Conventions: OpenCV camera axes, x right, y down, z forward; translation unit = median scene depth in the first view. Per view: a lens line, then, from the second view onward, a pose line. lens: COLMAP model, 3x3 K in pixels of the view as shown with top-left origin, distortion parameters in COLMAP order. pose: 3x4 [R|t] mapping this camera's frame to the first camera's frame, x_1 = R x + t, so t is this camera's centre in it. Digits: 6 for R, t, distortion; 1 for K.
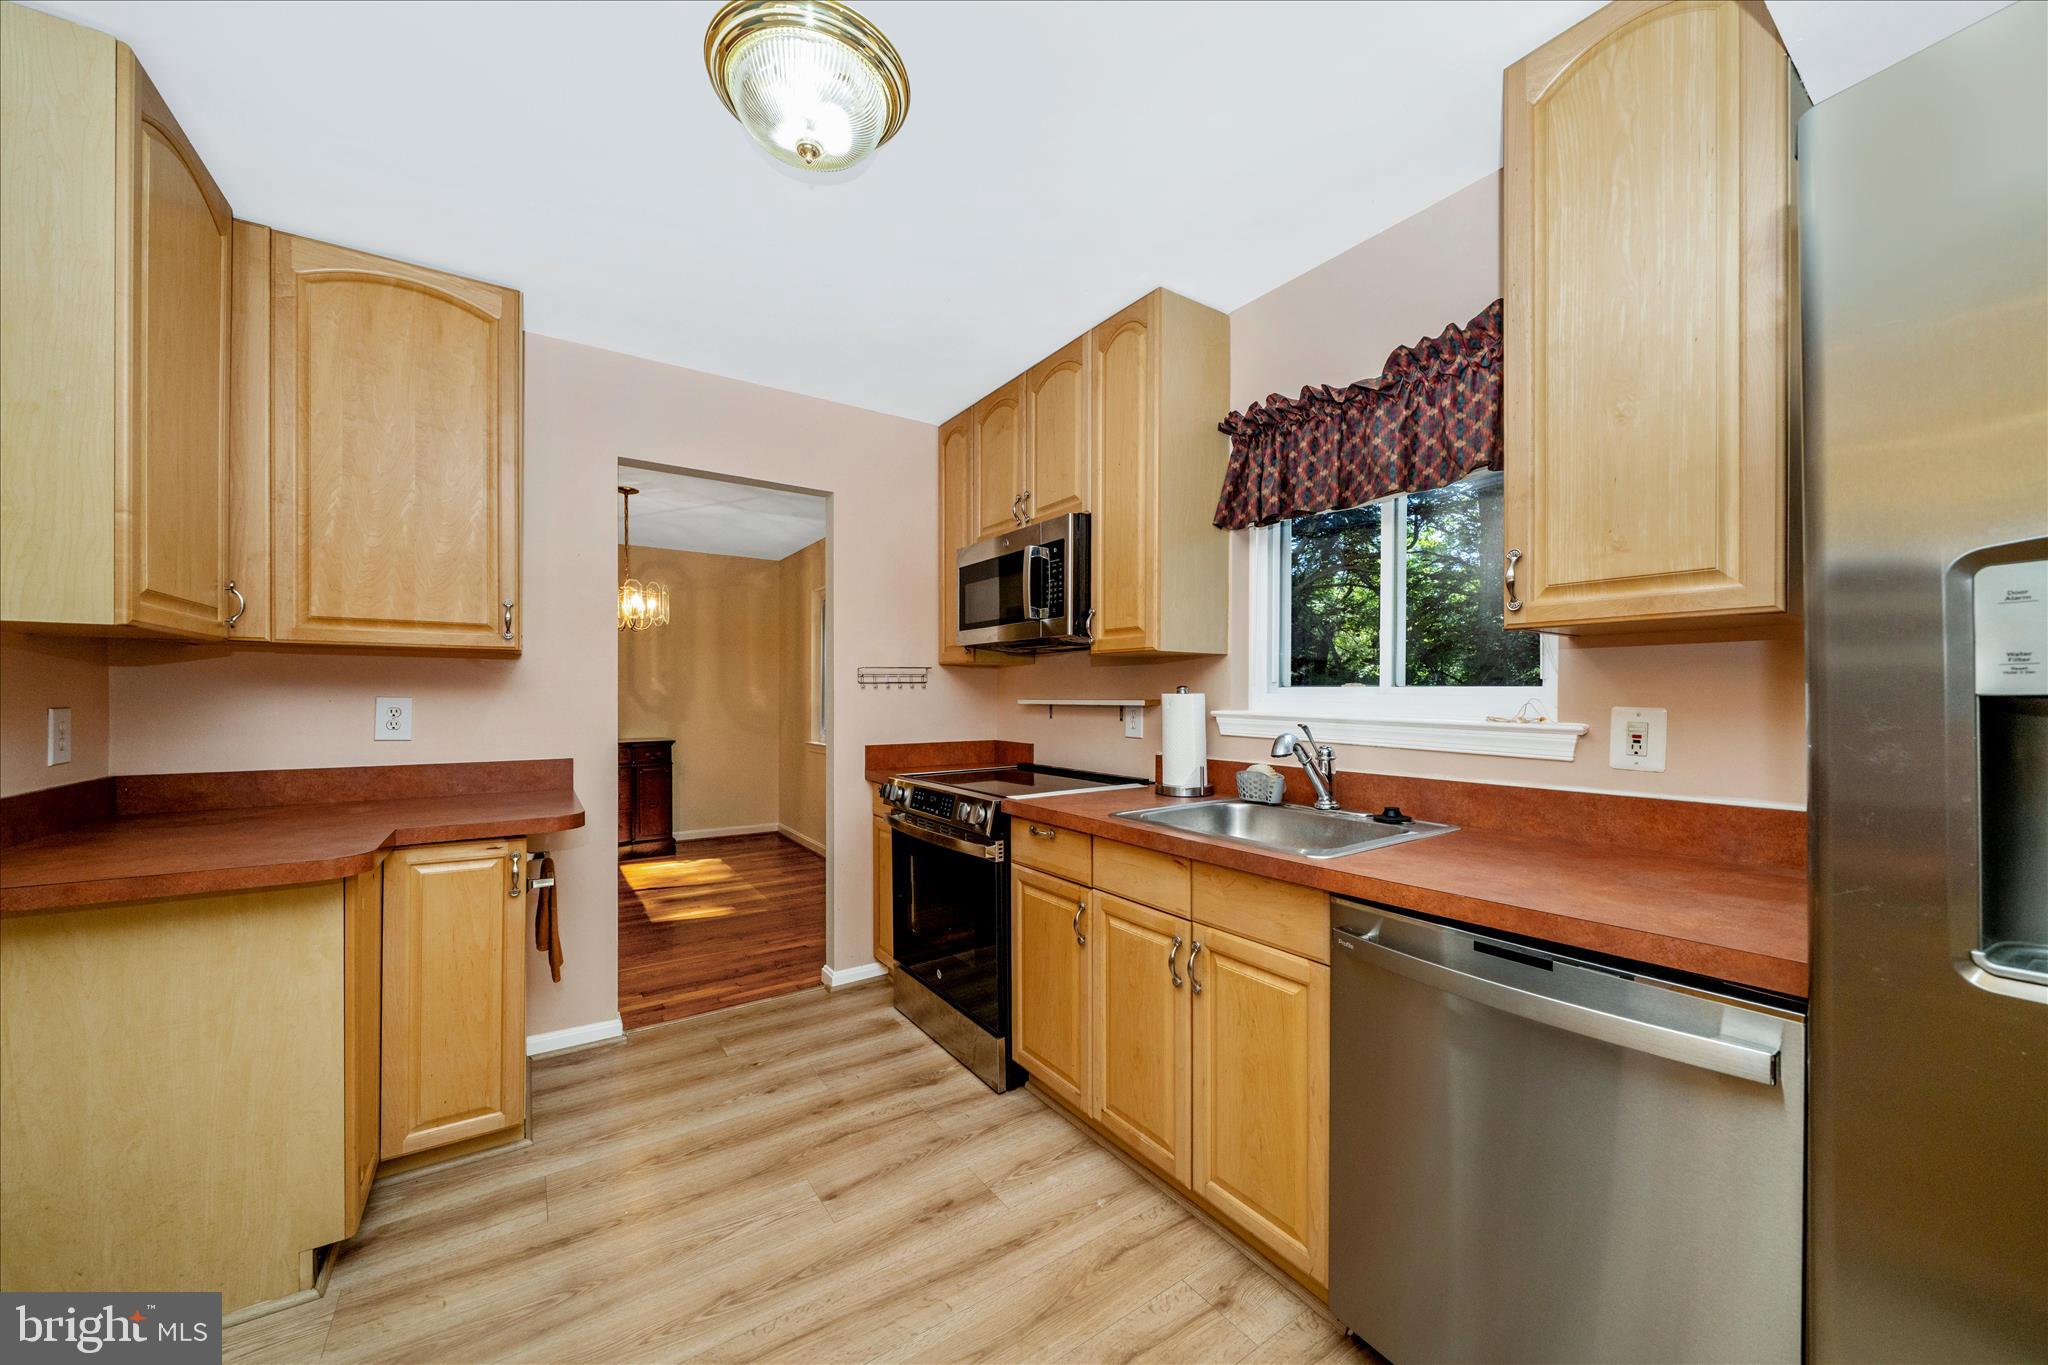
lens RADIAL K [[741.3, 0, 1034.1], [0, 741.3, 706.9], [0, 0, 1]] dist [-0.005232, 0.001100]
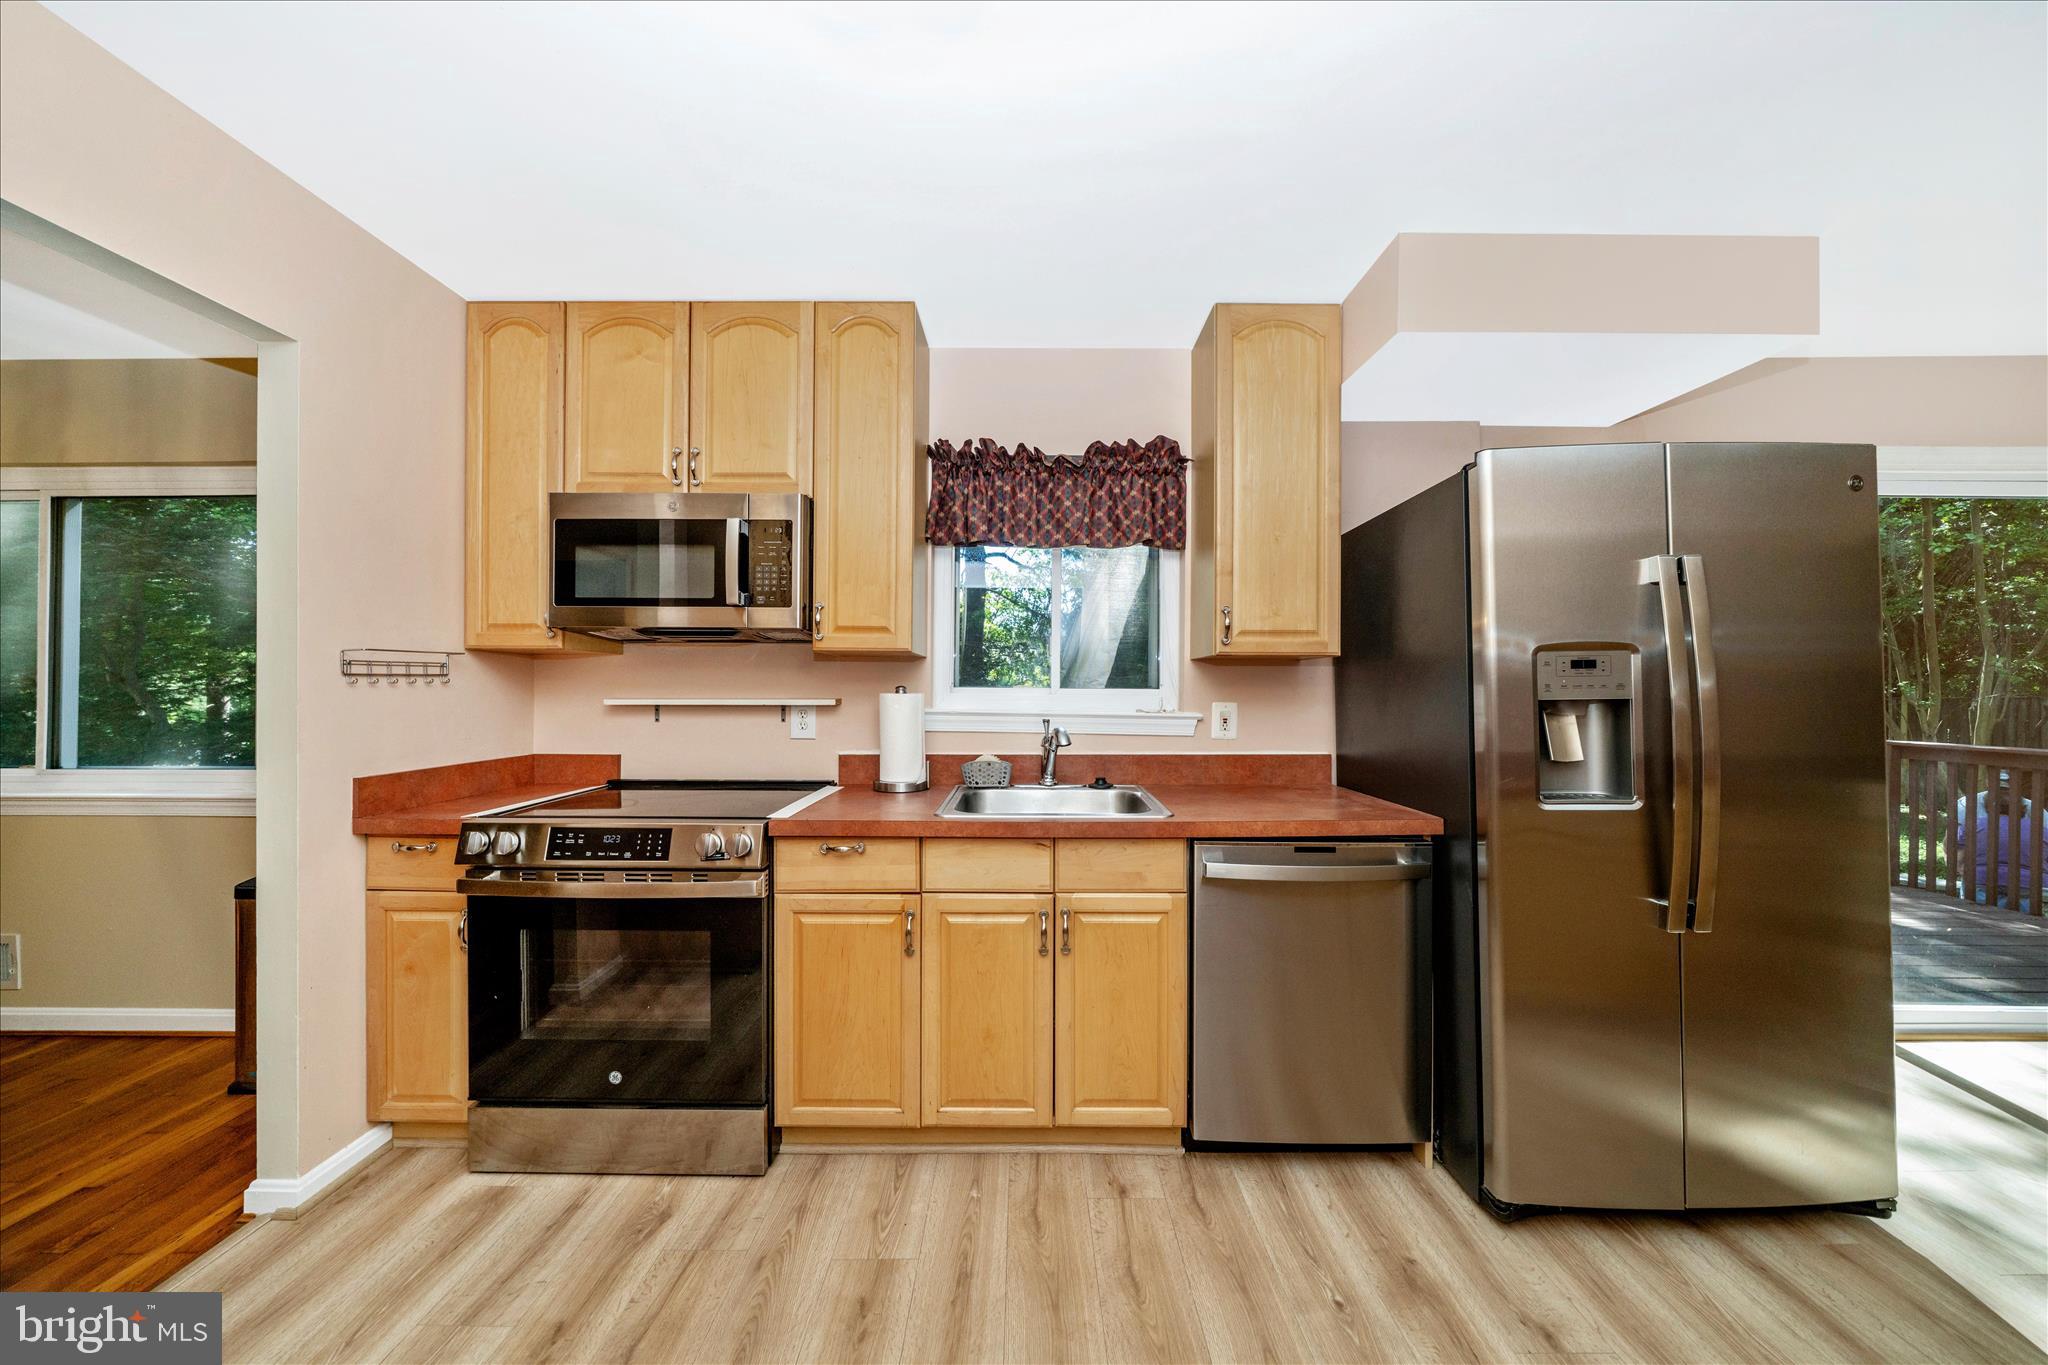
lens RADIAL K [[724.1, 0, 992.8], [0, 724.1, 687.9], [0, 0, 1]] dist [-0.004922, 0.001103]
pose [[0.560229, 0.003608, 0.828330, -0.630567], [0.009134, 0.999903, -0.010533, -0.014677], [-0.828288, 0.013467, 0.560141, 0.359843]]
